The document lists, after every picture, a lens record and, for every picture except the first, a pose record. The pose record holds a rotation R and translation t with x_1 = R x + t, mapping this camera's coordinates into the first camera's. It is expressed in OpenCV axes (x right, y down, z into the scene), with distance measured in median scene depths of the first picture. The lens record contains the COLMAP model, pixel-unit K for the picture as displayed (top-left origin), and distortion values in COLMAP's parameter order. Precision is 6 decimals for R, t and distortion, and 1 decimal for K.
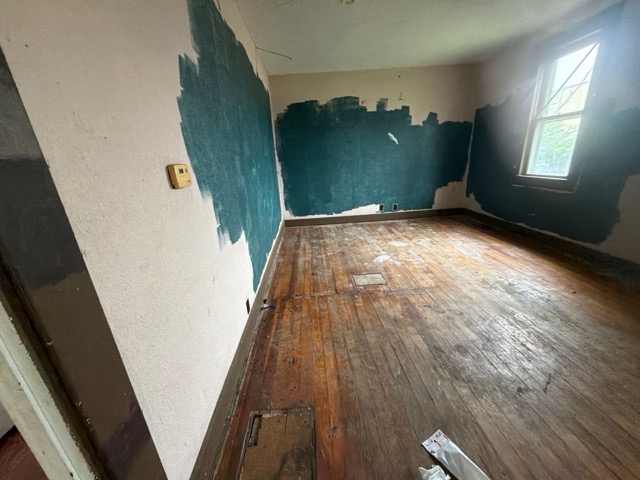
lens RADIAL K [[252.5, 0, 320.2], [0, 252.5, 239.6], [0, 0, 1]] dist [-0.000626, -0.000030]
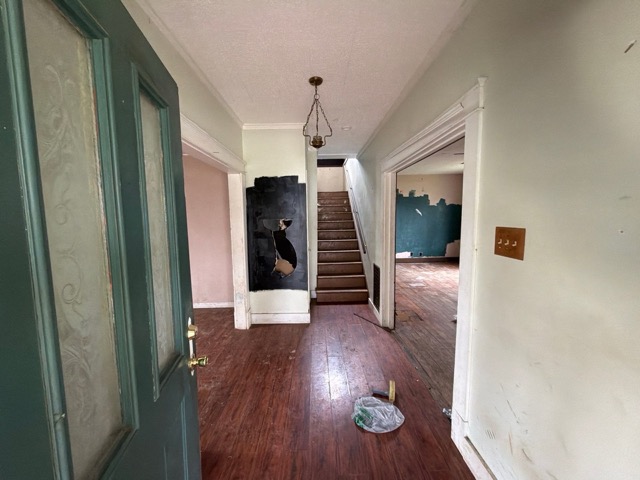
lens RADIAL K [[252.5, 0, 320.8], [0, 252.5, 240.2], [0, 0, 1]] dist [-0.000626, -0.000030]
pose [[0.998746, 0.043950, -0.023993, -0.309135], [-0.048164, 0.974247, -0.220278, 0.174175], [0.013694, 0.221157, 0.975142, -0.586277]]
